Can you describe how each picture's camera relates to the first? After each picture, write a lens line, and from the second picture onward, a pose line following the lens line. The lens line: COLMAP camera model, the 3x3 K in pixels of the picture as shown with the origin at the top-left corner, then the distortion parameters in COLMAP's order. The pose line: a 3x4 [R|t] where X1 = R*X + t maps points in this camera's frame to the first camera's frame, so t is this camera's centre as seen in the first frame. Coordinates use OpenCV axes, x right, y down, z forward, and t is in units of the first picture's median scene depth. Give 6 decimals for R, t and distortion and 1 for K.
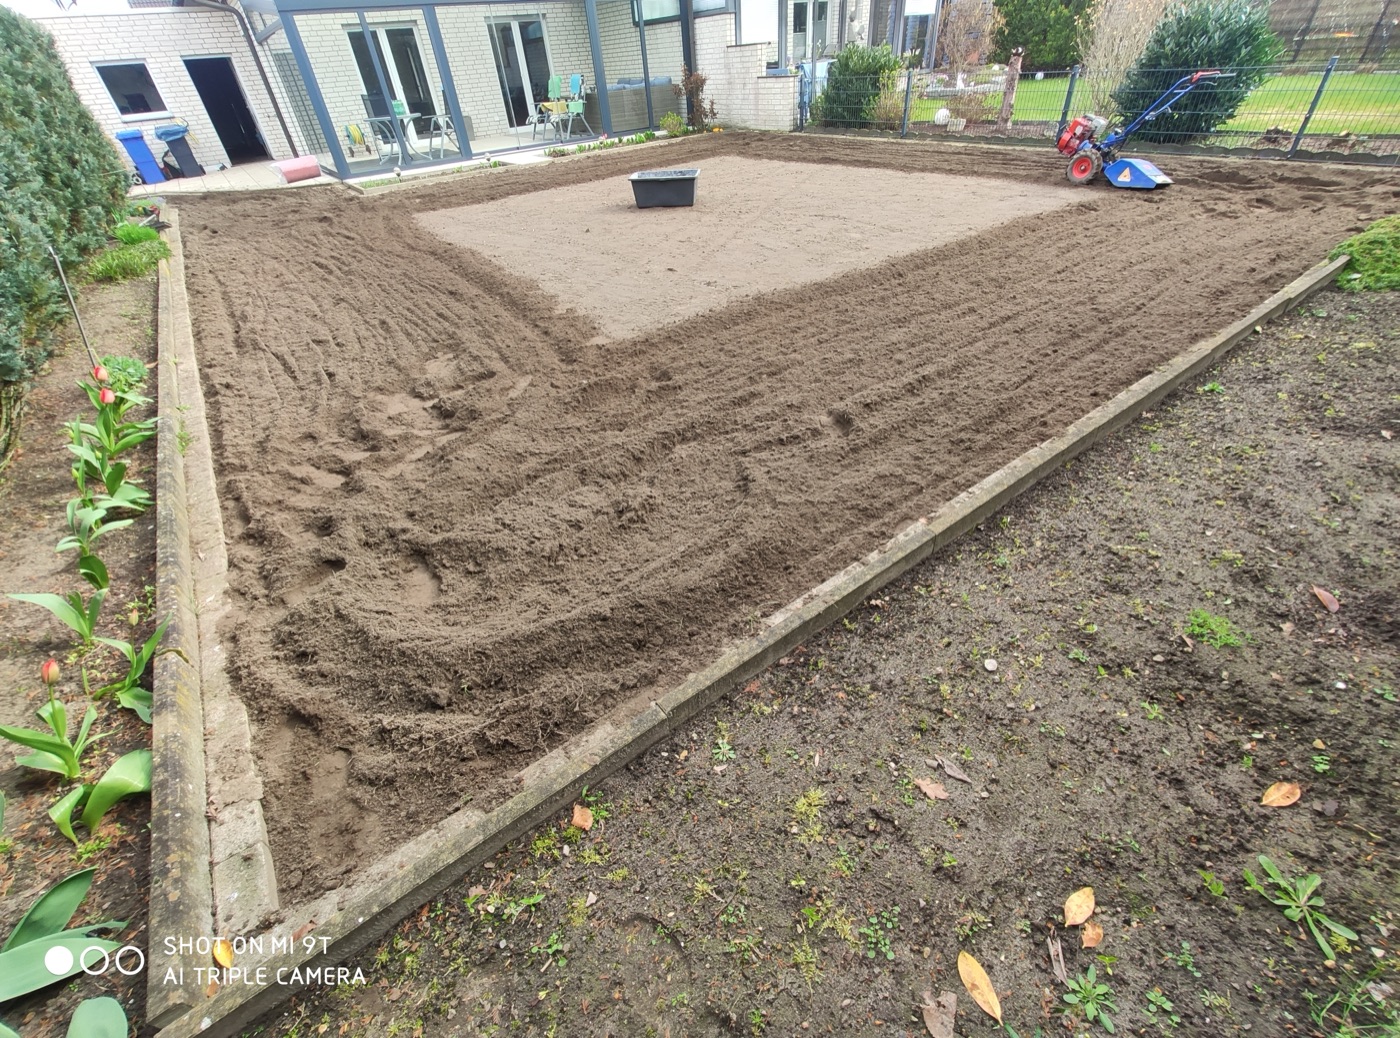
lens RADIAL K [[606.3, 0, 701.0], [0, 606.3, 517.0], [0, 0, 1]] dist [-0.009805, 0.003606]
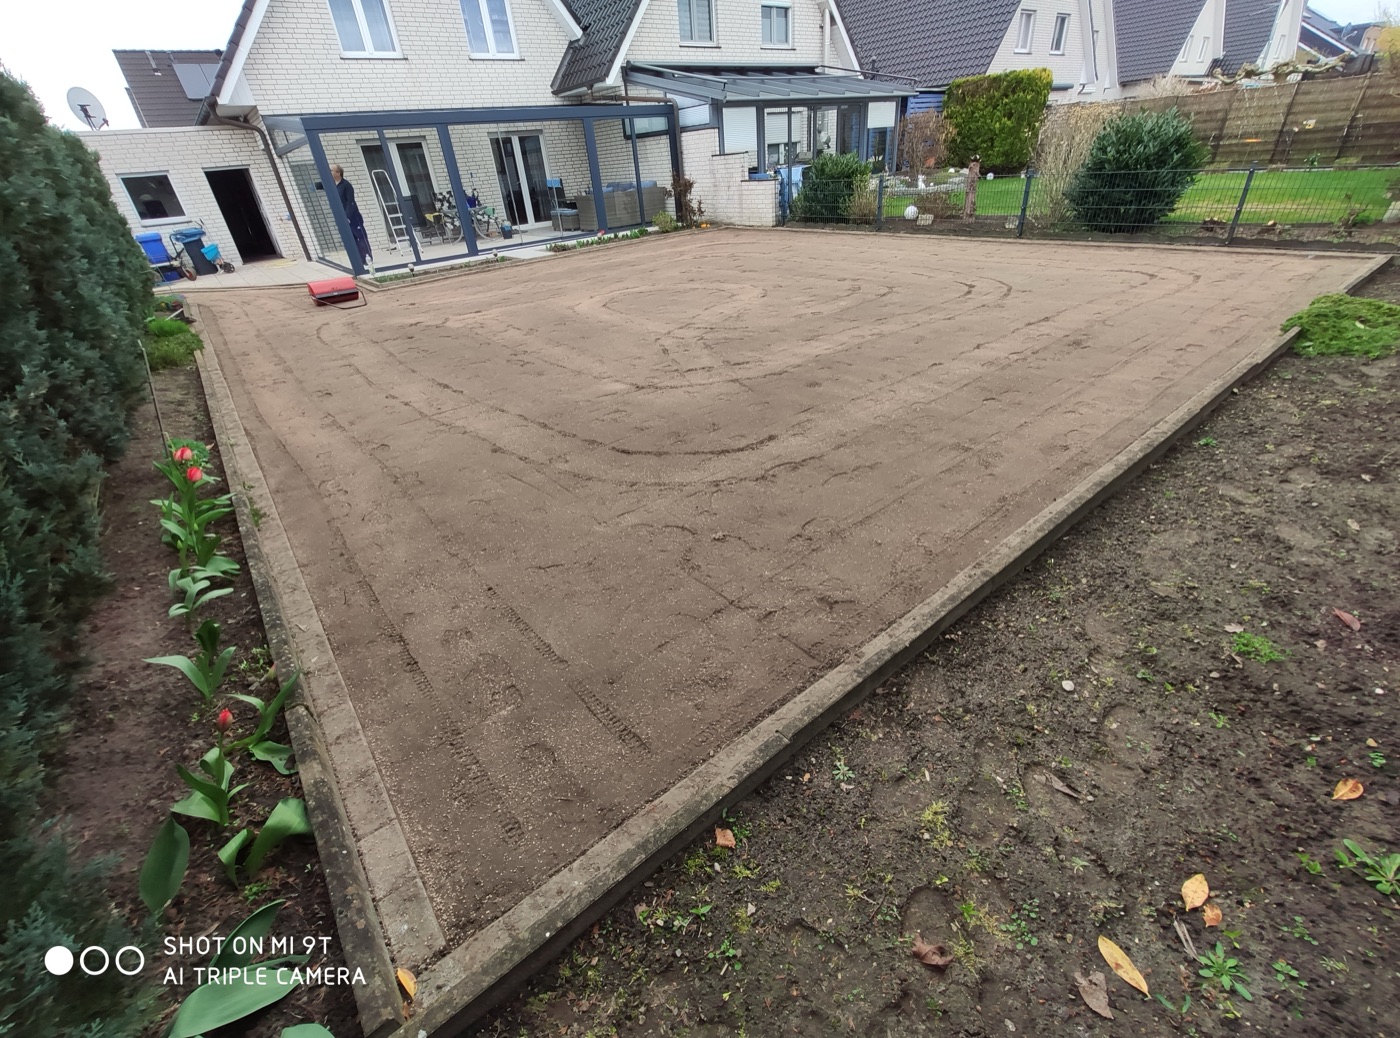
lens RADIAL K [[606.3, 0, 699.9], [0, 606.3, 517.0], [0, 0, 1]] dist [-0.009805, 0.003606]
pose [[0.999177, -0.027316, 0.029997, -0.169606], [0.030688, 0.992489, -0.118424, 0.036038], [-0.026537, 0.119247, 0.992510, -0.091194]]
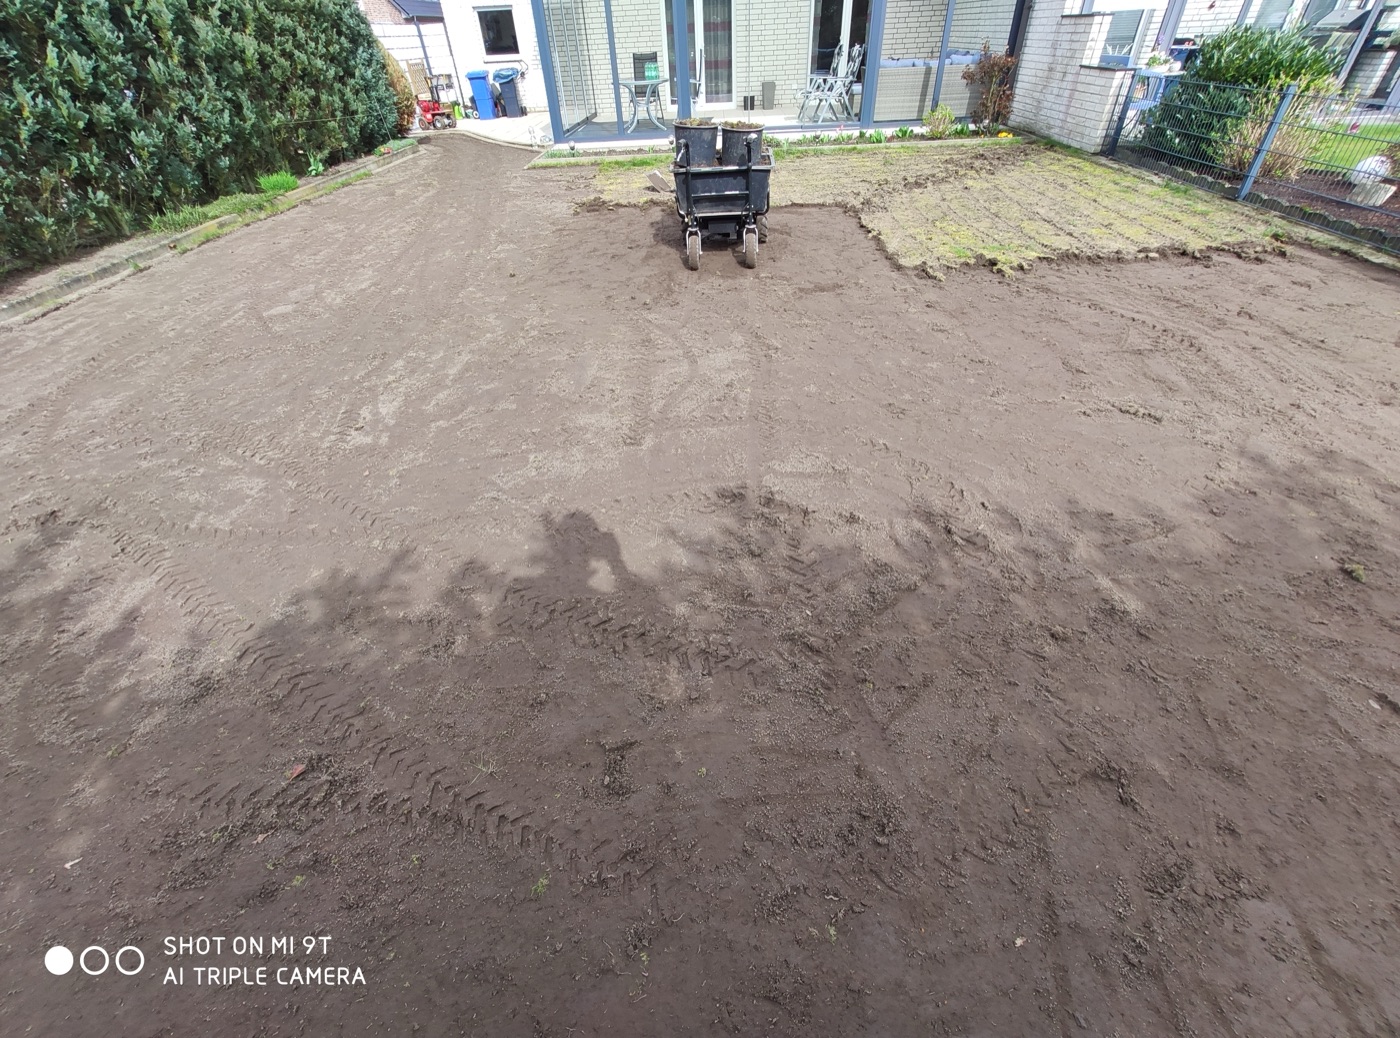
lens RADIAL K [[606.3, 0, 709.2], [0, 606.3, 516.4], [0, 0, 1]] dist [-0.009805, 0.003606]
pose [[0.796335, 0.407350, -0.447121, 1.492920], [-0.380742, 0.911978, 0.152745, -1.232503], [0.469985, 0.048601, 0.881335, 1.375879]]
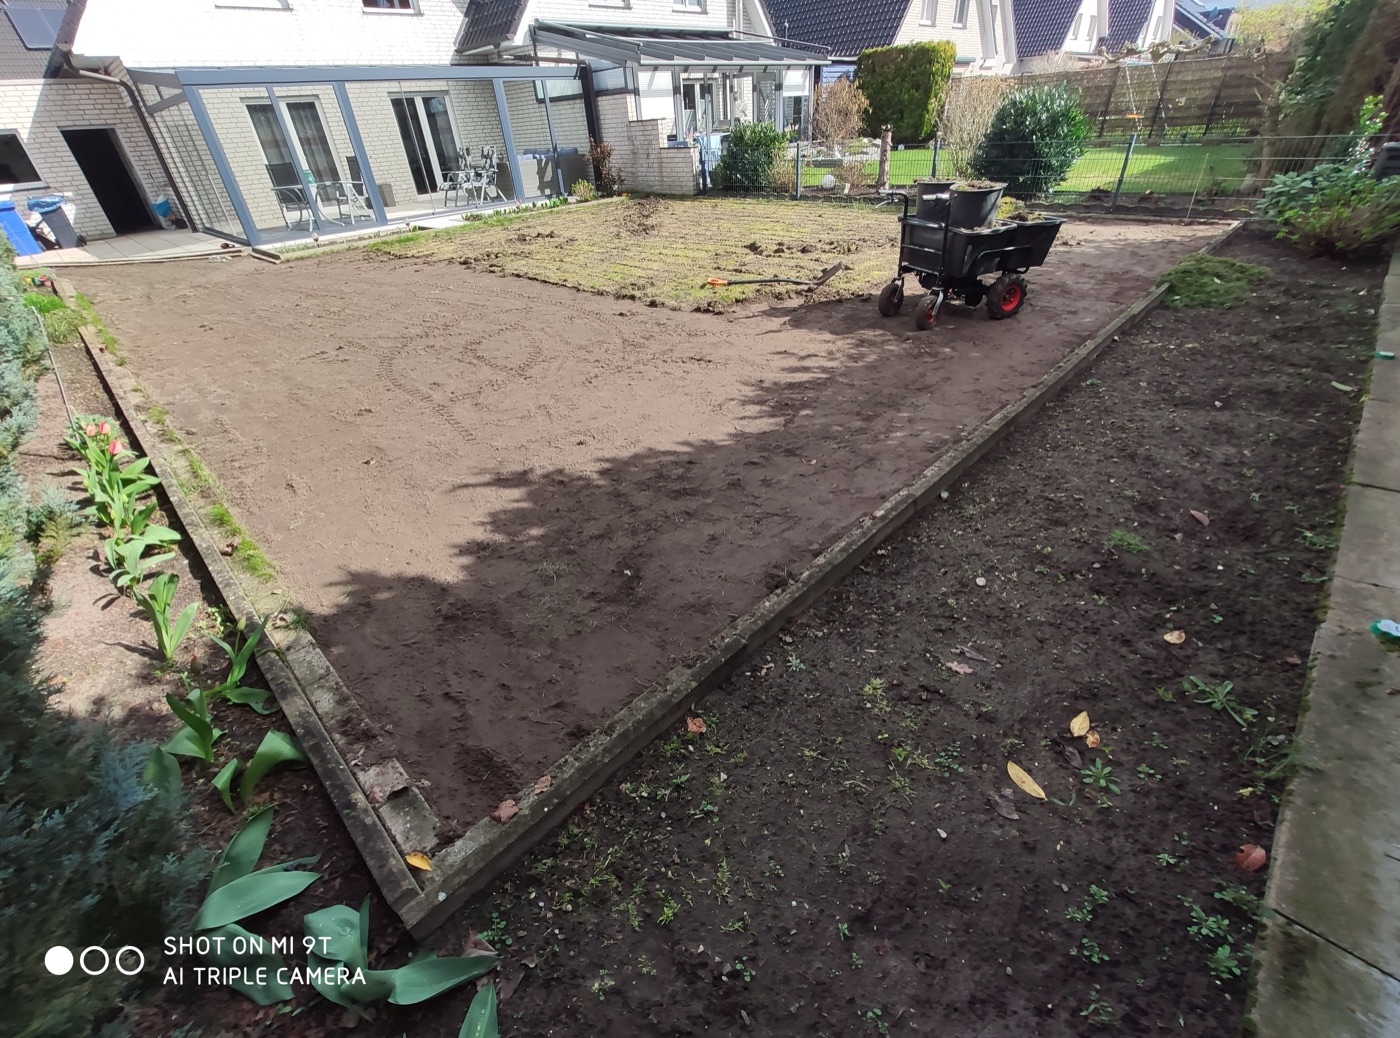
lens RADIAL K [[606.3, 0, 700.1], [0, 606.3, 519.2], [0, 0, 1]] dist [-0.009805, 0.003606]
pose [[0.987342, -0.080968, 0.136382, -0.210314], [0.091441, 0.993179, -0.072352, 0.114919], [-0.129593, 0.083907, 0.988011, -0.157480]]
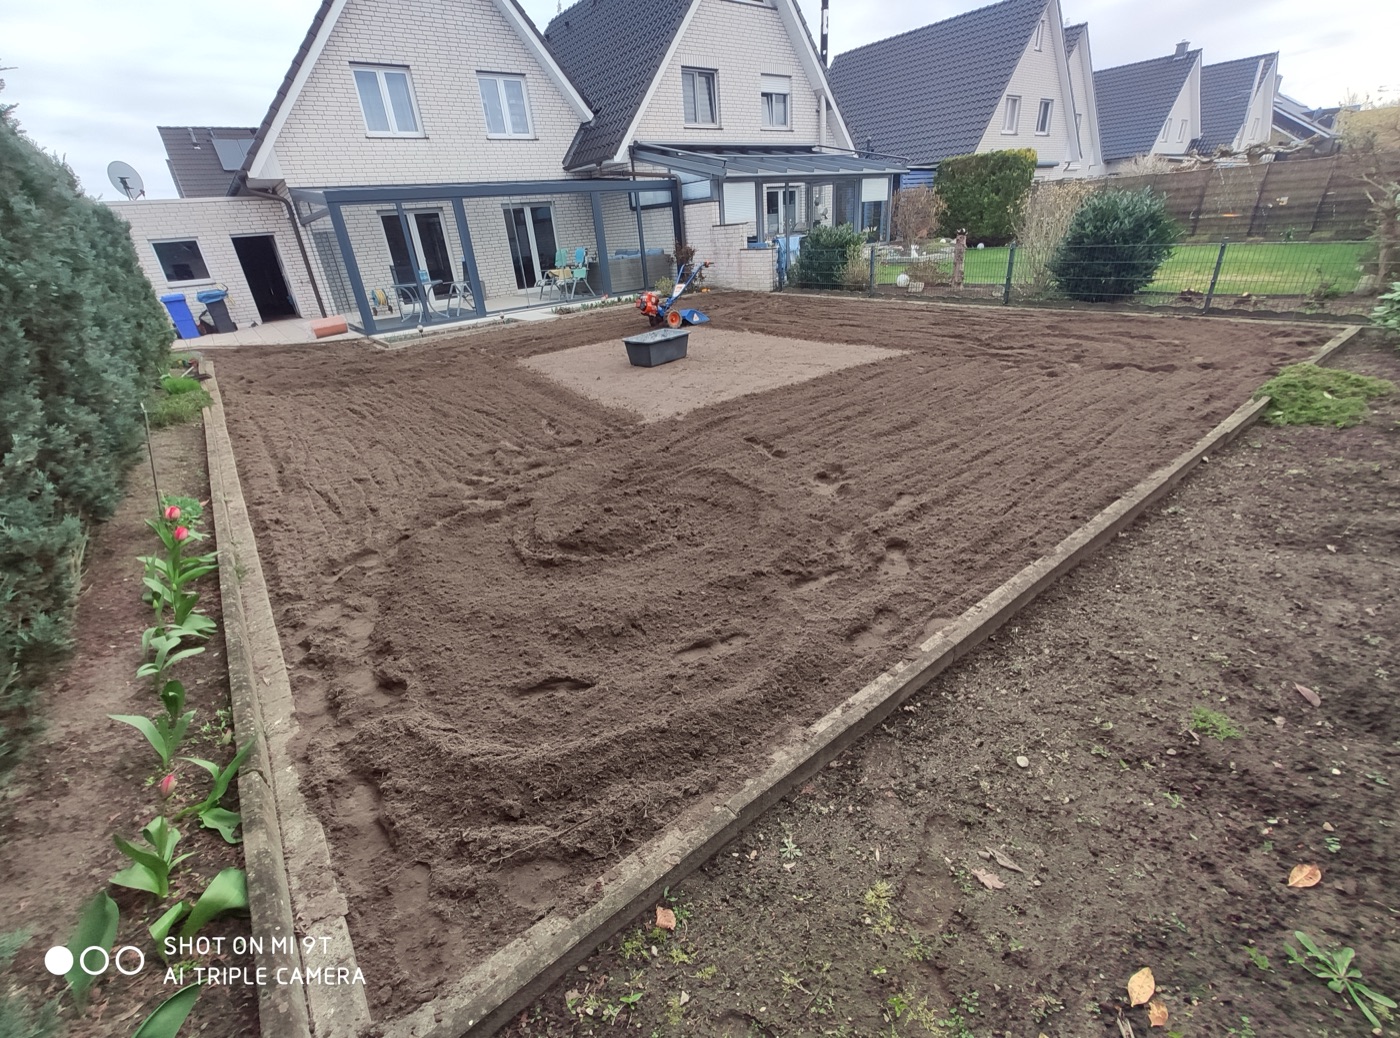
lens RADIAL K [[606.3, 0, 700.2], [0, 606.3, 516.1], [0, 0, 1]] dist [-0.009805, 0.003606]
pose [[0.999582, -0.014965, 0.024743, -0.099107], [0.019723, 0.978577, -0.204935, 0.015537], [-0.021147, 0.205338, 0.978463, -0.120016]]
